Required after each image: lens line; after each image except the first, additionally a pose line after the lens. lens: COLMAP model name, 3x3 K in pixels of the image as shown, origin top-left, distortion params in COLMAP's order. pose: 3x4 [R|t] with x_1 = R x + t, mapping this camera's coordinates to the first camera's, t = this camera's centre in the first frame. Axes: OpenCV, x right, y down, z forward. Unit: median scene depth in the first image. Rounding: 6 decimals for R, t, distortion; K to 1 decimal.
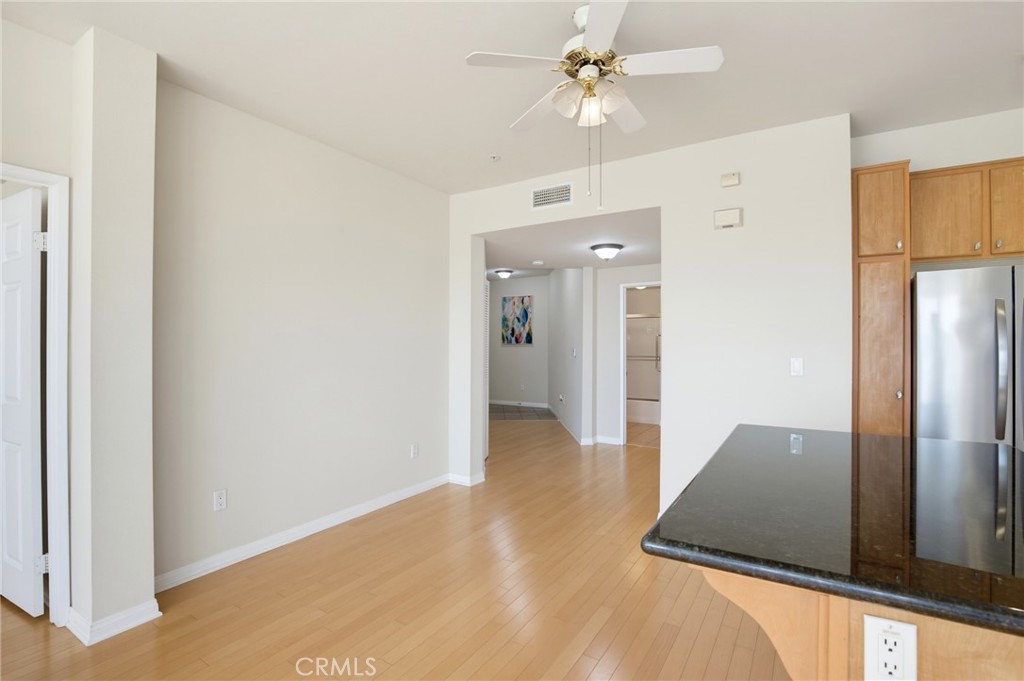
lens RADIAL K [[470.2, 0, 512.4], [0, 470.2, 340.5], [0, 0, 1]] dist [-0.026953, 0.002428]
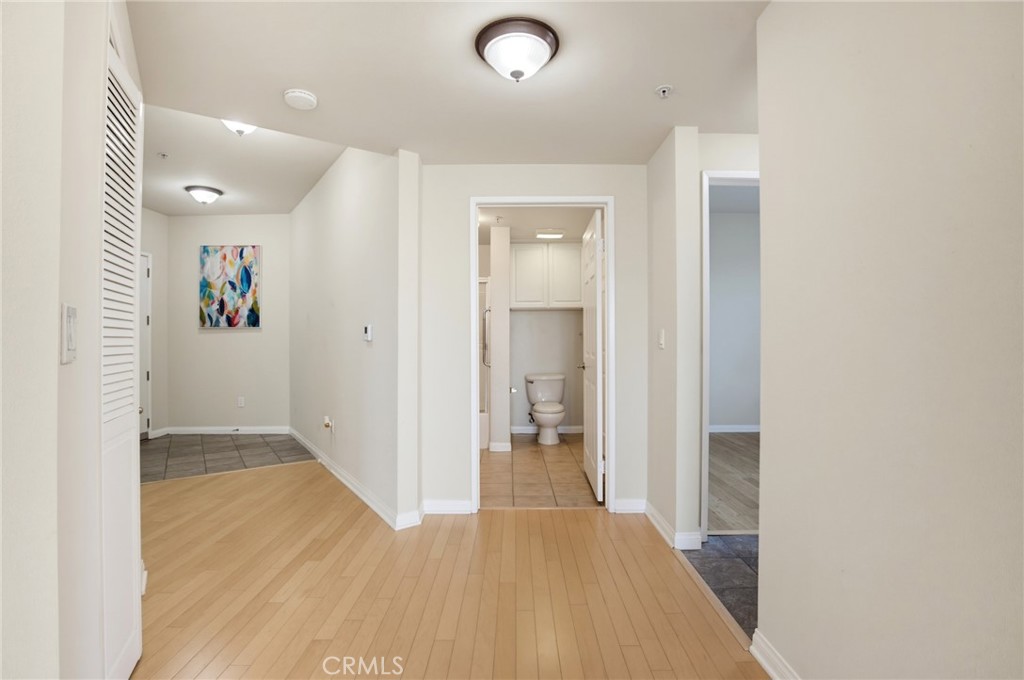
lens RADIAL K [[470.2, 0, 506.8], [0, 470.2, 337.5], [0, 0, 1]] dist [-0.026953, 0.002428]
pose [[0.850037, -0.004996, 0.526699, -0.002854], [0.002925, 0.999984, 0.004765, 0.017798], [-0.526715, -0.002510, 0.850038, 0.334164]]
